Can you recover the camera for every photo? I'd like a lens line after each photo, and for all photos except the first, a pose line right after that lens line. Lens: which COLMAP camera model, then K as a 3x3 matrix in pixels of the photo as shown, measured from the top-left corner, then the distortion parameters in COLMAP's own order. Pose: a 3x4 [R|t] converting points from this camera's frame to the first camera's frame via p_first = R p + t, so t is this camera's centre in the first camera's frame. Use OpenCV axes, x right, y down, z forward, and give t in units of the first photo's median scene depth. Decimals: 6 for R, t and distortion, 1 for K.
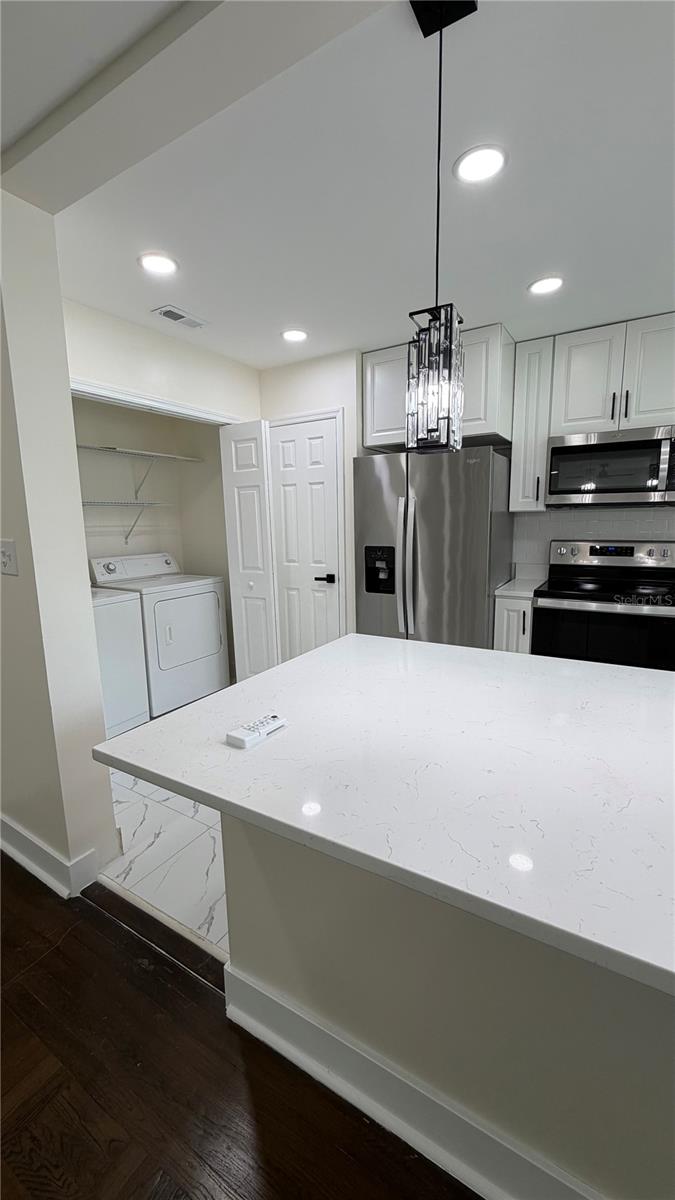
lens RADIAL K [[476.8, 0, 337.8], [0, 476.8, 596.7], [0, 0, 1]] dist [0.000673, 0.000046]
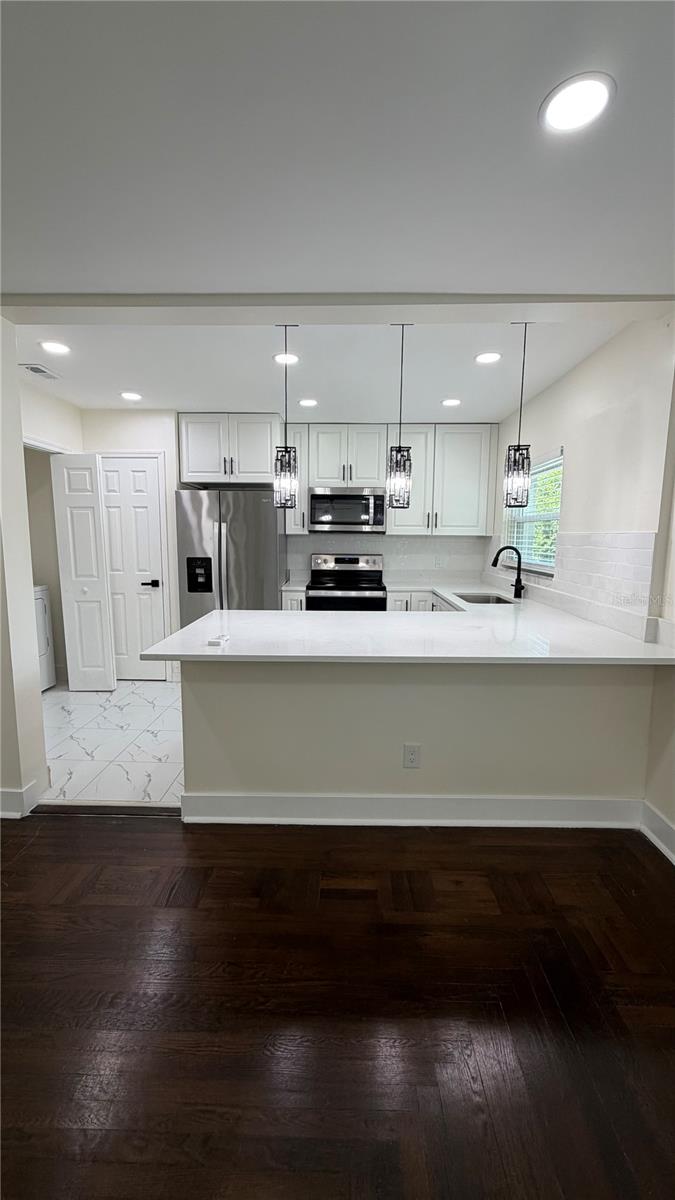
lens RADIAL K [[476.8, 0, 337.8], [0, 476.8, 596.7], [0, 0, 1]] dist [0.000673, 0.000046]
pose [[0.863155, -0.039295, 0.503407, -0.250409], [0.057418, 0.998139, -0.020539, 0.053790], [-0.501663, 0.046633, 0.863805, -0.344265]]
